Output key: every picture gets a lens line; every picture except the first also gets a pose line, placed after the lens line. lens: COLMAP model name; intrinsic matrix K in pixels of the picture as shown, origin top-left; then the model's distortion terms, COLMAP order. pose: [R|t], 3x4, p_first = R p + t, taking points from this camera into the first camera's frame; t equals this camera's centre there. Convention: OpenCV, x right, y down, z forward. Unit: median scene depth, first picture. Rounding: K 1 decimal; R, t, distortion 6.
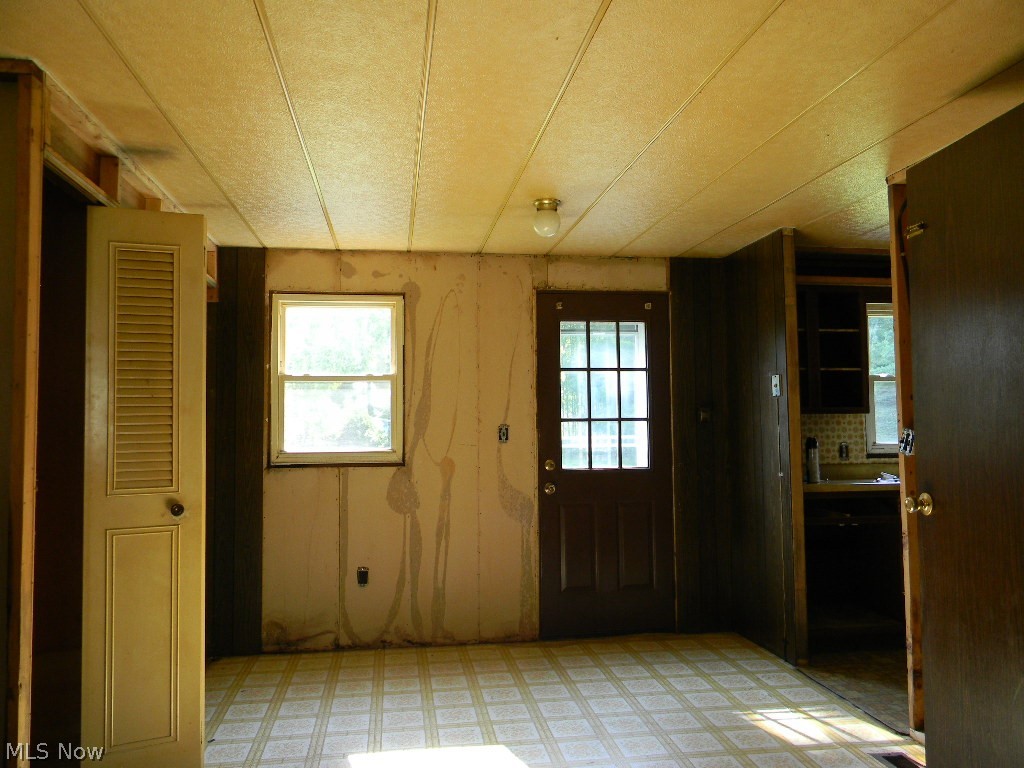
lens RADIAL K [[829.8, 0, 512.0], [0, 829.8, 384.0], [0, 0, 1]] dist [0.008115, -0.001281]
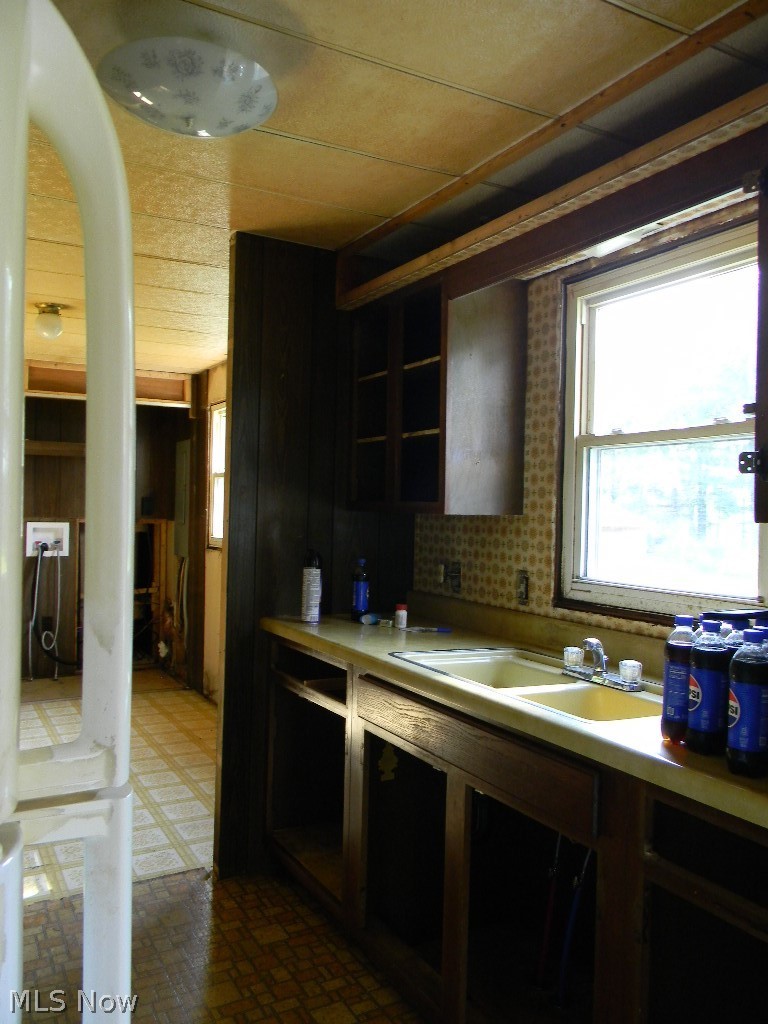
lens RADIAL K [[829.8, 0, 384.0], [0, 829.8, 512.0], [0, 0, 1]] dist [0.008115, -0.001281]
pose [[0.351097, 0.015484, -0.936211, 0.855753], [0.009965, 0.999745, 0.020272, 0.022458], [0.936286, -0.016447, 0.350853, 0.737049]]
